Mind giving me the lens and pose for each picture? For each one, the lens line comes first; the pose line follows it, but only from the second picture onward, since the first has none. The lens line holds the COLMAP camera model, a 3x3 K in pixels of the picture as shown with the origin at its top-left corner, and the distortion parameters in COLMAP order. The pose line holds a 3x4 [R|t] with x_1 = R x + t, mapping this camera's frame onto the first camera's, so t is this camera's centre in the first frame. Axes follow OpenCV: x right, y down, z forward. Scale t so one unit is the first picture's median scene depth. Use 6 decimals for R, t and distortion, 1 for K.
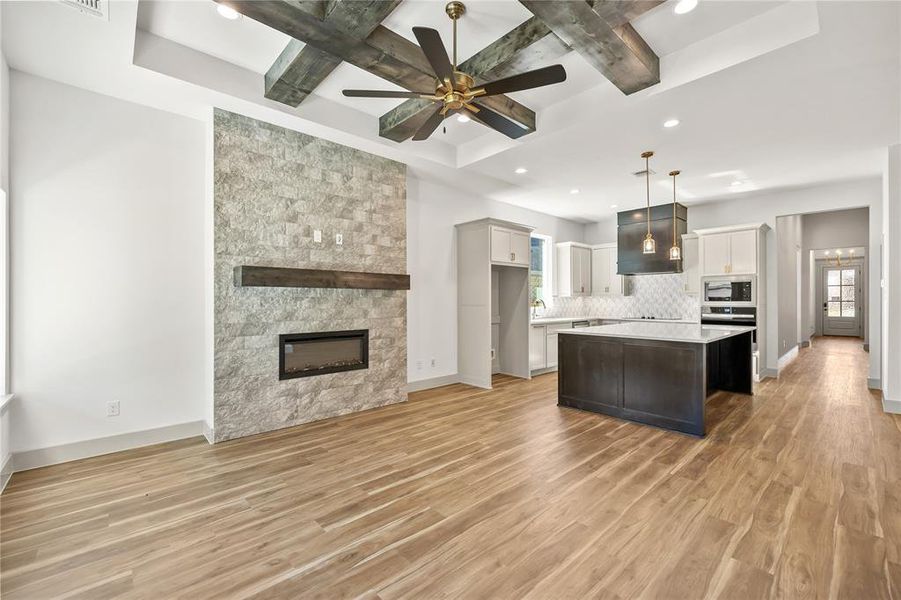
lens RADIAL K [[376.1, 0, 450.5], [0, 376.1, 300.0], [0, 0, 1]] dist [0.000497, -0.000140]
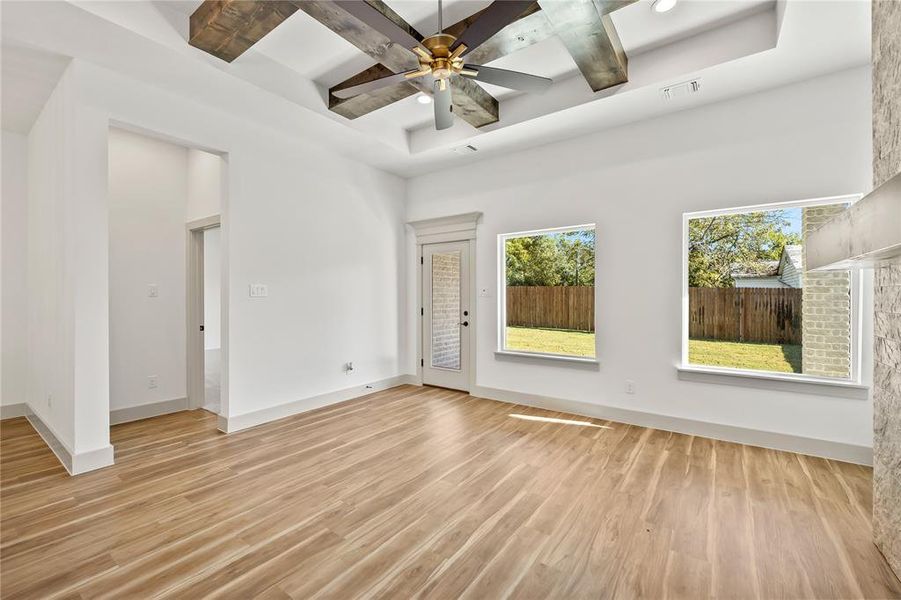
lens RADIAL K [[376.1, 0, 450.5], [0, 376.1, 300.0], [0, 0, 1]] dist [0.000497, -0.000140]
pose [[-0.979360, 0.004494, -0.202075, 0.109126], [0.002789, 0.999958, 0.008721, 0.000616], [0.202106, 0.007977, -0.979331, 1.211578]]
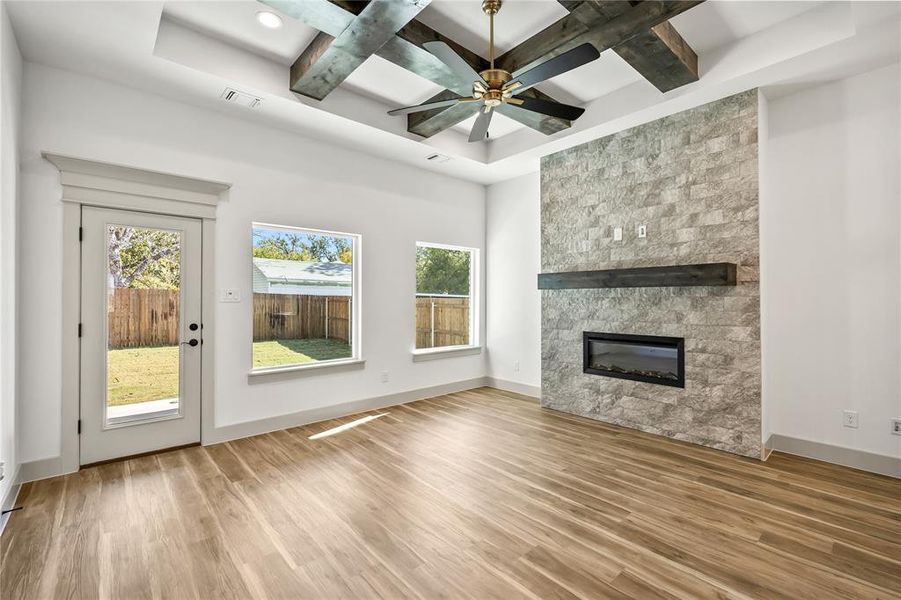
lens RADIAL K [[395.2, 0, 449.7], [0, 395.2, 297.3], [0, 0, 1]] dist [-0.000718, -0.000295]
pose [[-0.018259, -0.004567, -0.999823, 0.672640], [0.002699, 0.999986, -0.004617, -0.004104], [0.999830, -0.002783, -0.018246, 0.589915]]
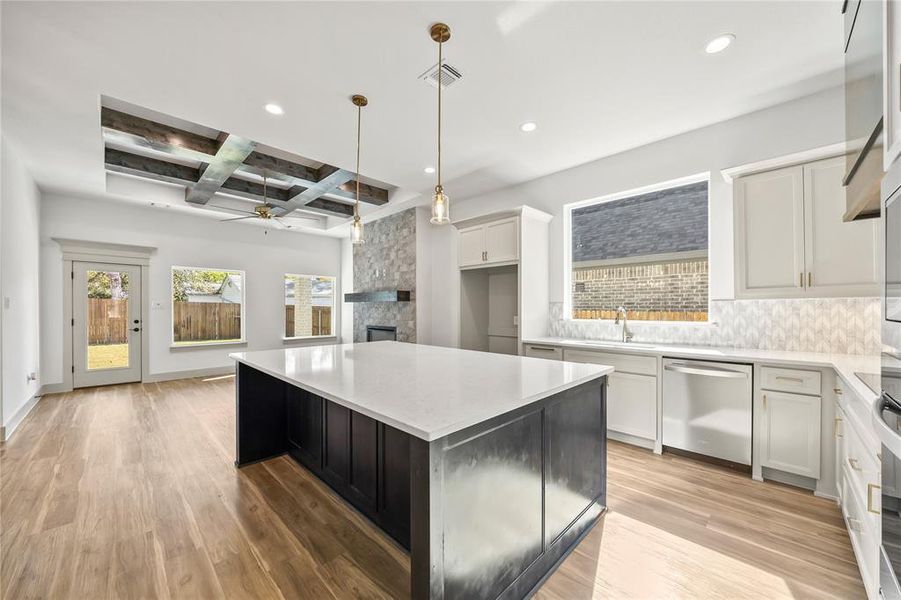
lens RADIAL K [[333.4, 0, 450.8], [0, 333.4, 309.9], [0, 0, 1]] dist [-0.007499, -0.000239]
pose [[0.050188, 0.006111, -0.998721, 1.294448], [0.000883, 0.999981, 0.006163, -0.001817], [0.998739, -0.001191, 0.050182, 1.283651]]
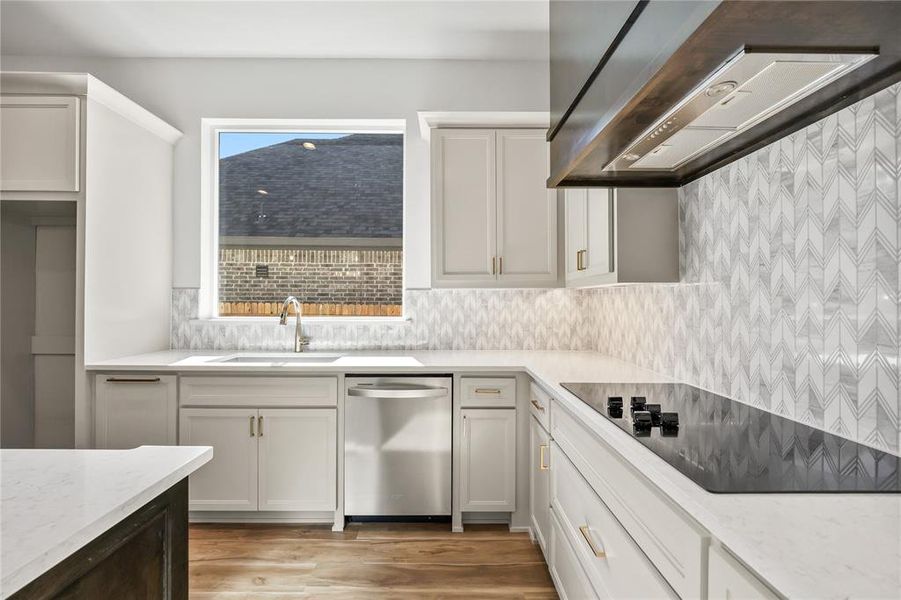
lens RADIAL K [[376.1, 0, 450.5], [0, 376.1, 300.0], [0, 0, 1]] dist [0.000497, -0.000140]
pose [[0.749410, 0.003151, -0.662099, 1.041648], [-0.007420, 0.999966, -0.003639, 0.002539], [0.662065, 0.007639, 0.749408, 1.491128]]
